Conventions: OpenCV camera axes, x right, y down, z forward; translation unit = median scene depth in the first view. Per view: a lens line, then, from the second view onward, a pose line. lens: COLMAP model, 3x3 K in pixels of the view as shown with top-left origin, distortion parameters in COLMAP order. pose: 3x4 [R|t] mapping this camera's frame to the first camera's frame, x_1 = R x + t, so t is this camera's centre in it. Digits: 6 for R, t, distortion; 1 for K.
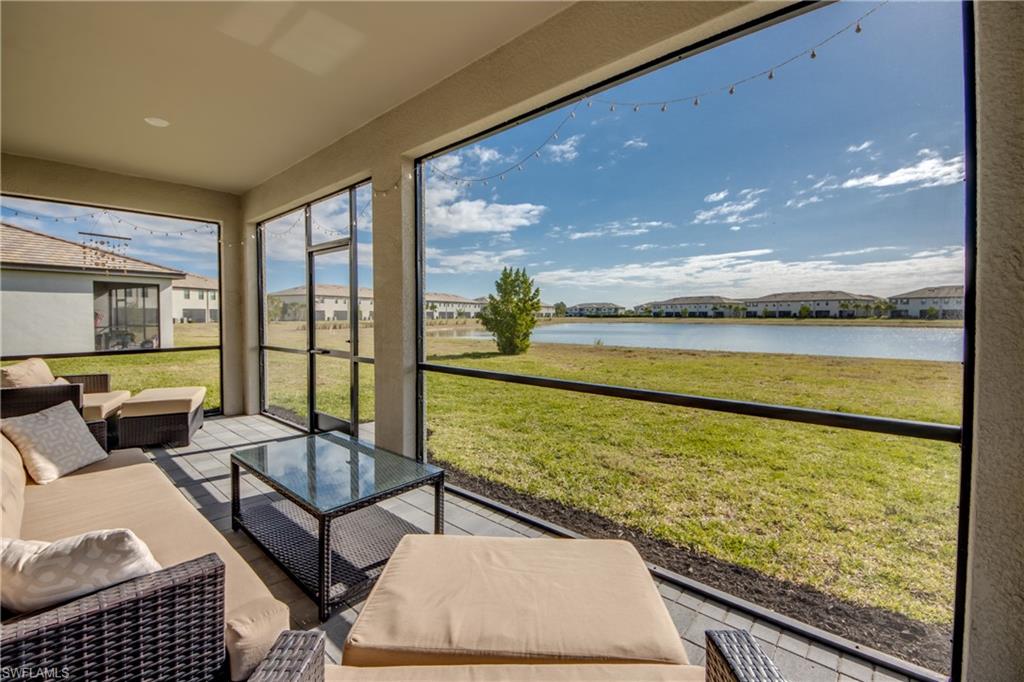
lens RADIAL K [[441.8, 0, 512.2], [0, 441.8, 322.3], [0, 0, 1]] dist [0.039786, -0.028368]
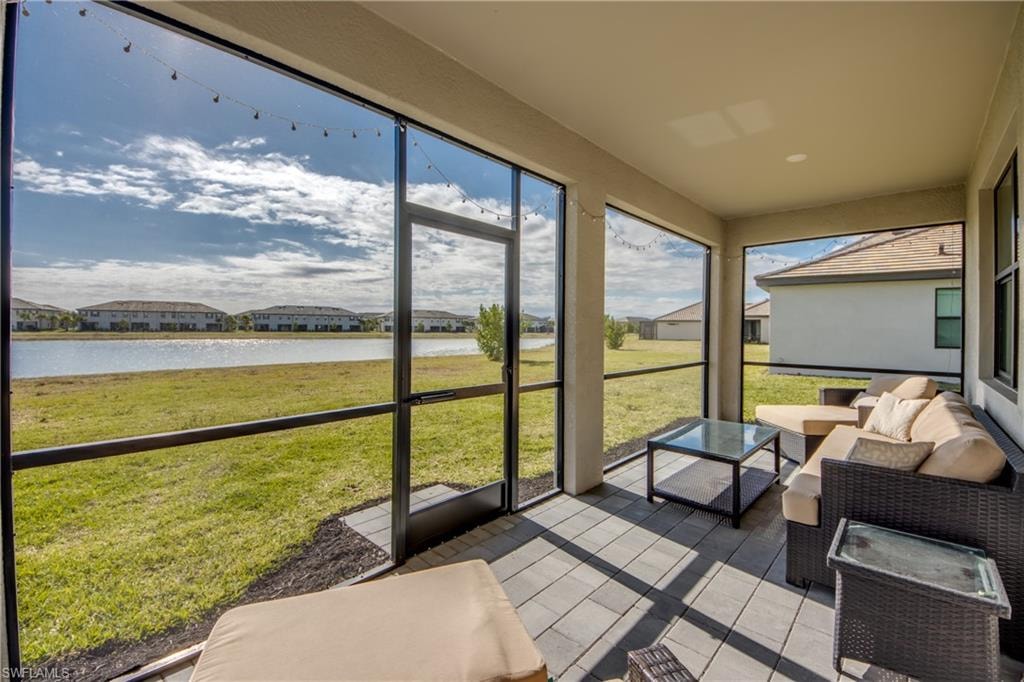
lens RADIAL K [[441.8, 0, 512.2], [0, 441.8, 322.3], [0, 0, 1]] dist [0.039786, -0.028368]
pose [[0.000230, 0.016812, 0.999859, -0.338612], [0.010740, 0.999801, -0.016813, -0.004800], [-0.999942, 0.010742, 0.000049, 0.304884]]
